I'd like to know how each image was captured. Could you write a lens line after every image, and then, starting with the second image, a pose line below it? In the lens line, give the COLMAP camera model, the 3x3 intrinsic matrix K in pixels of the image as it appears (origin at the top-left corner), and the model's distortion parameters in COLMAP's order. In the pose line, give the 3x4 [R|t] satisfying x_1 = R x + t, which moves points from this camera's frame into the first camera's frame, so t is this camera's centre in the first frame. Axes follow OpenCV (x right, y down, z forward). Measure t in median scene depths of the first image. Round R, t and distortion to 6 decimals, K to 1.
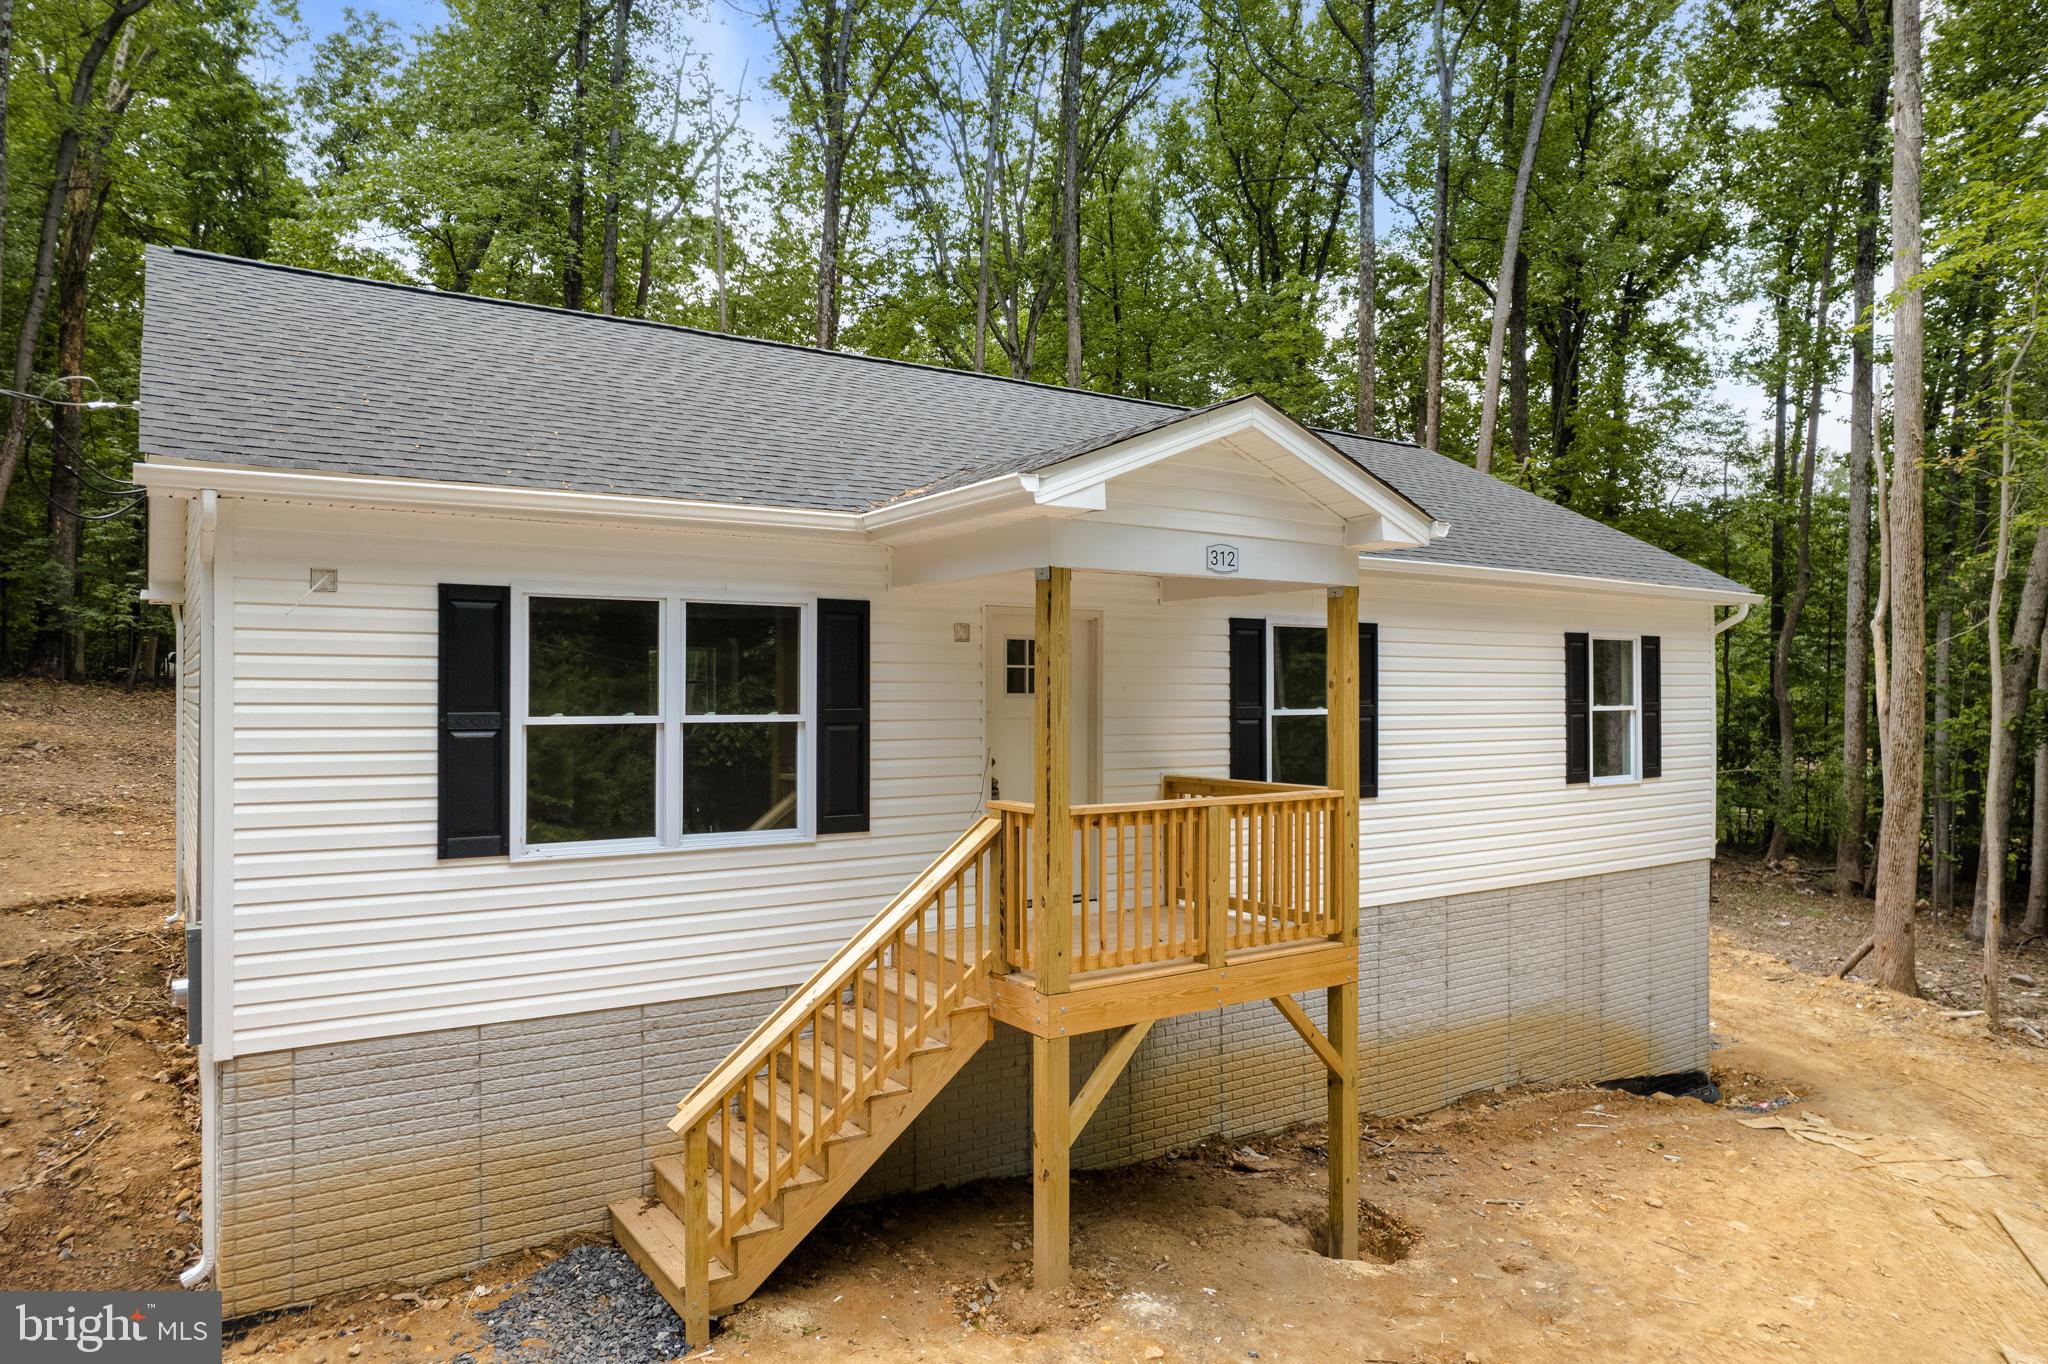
lens RADIAL K [[1313.2, 0, 1030.0], [0, 1313.2, 681.8], [0, 0, 1]] dist [-0.085322, 0.080124]
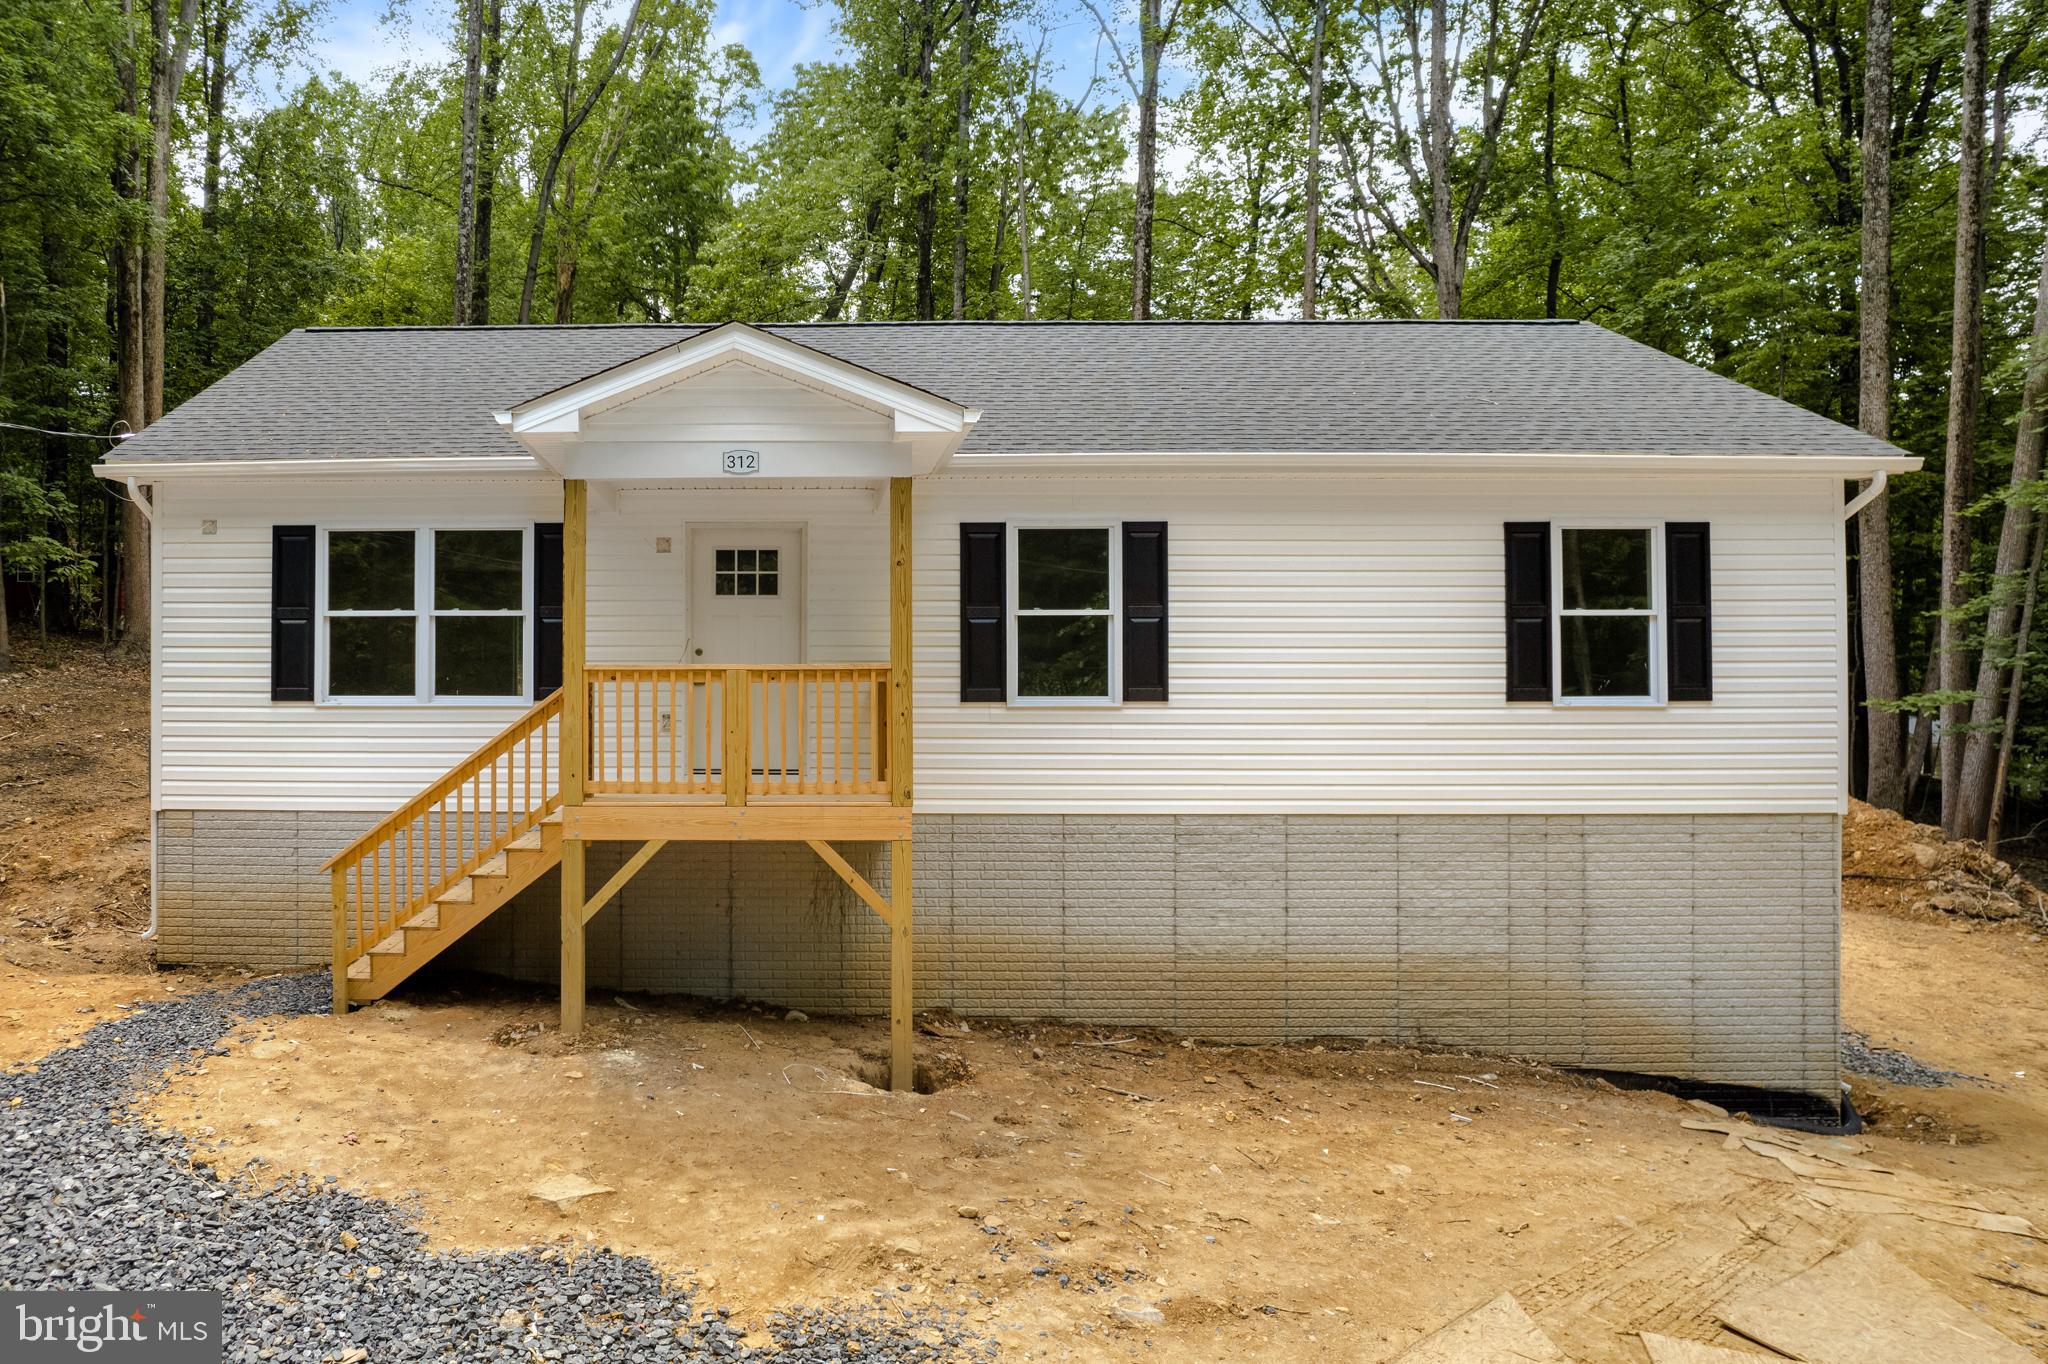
lens RADIAL K [[1600.8, 0, 1023.7], [0, 1600.8, 717.1], [0, 0, 1]] dist [-0.051678, 0.002761]
pose [[0.819371, -0.008593, -0.573199, 1.214854], [0.005959, 0.999961, -0.006473, 0.152495], [0.573233, 0.001889, 0.819391, -0.044944]]
